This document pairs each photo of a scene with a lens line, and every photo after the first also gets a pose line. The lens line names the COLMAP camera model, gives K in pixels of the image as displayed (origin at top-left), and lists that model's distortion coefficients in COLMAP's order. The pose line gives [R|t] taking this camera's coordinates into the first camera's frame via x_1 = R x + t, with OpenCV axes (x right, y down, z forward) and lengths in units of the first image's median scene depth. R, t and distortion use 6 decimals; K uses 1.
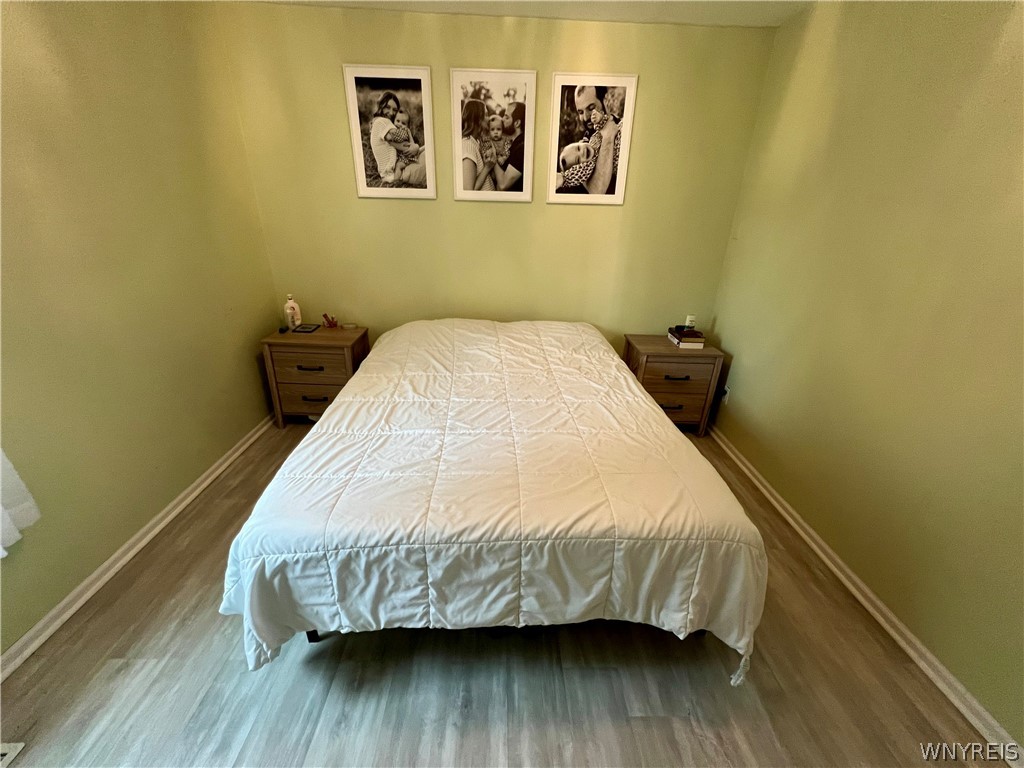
lens RADIAL K [[407.6, 0, 511.7], [0, 407.6, 385.2], [0, 0, 1]] dist [-0.000439, -0.000065]
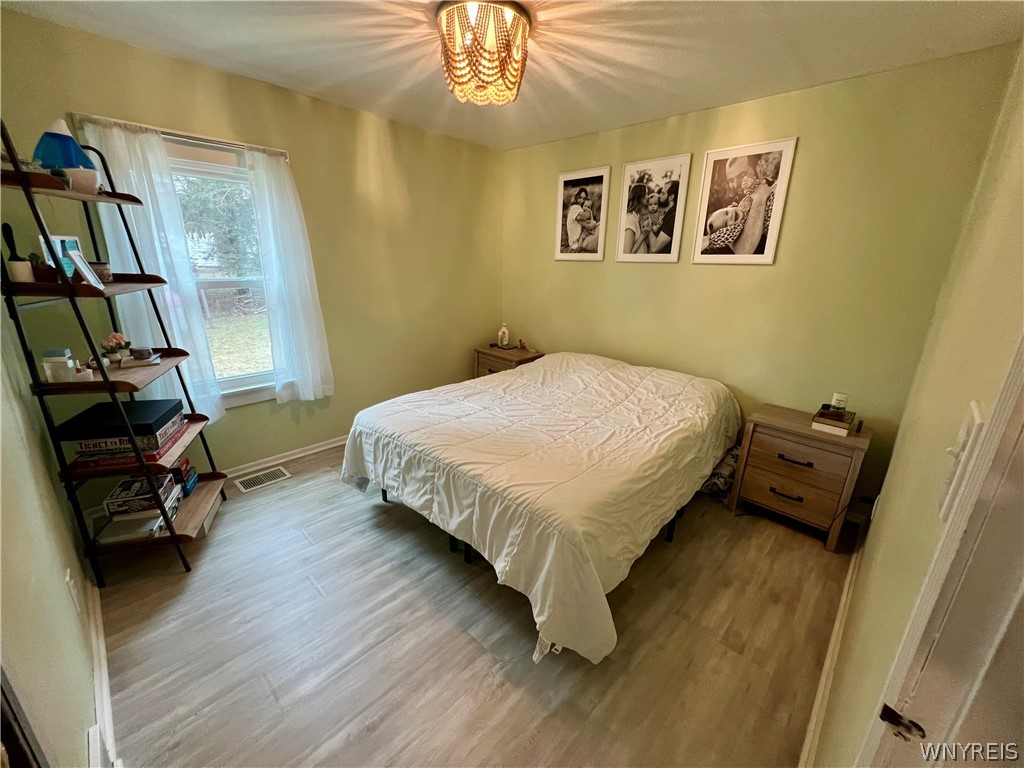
lens RADIAL K [[407.6, 0, 512.3], [0, 407.6, 384.6], [0, 0, 1]] dist [-0.000439, -0.000065]
pose [[0.709204, 0.194617, -0.677609, 0.589037], [-0.289456, 0.956777, -0.028155, 0.026229], [0.642841, 0.216106, 0.734884, -0.021499]]
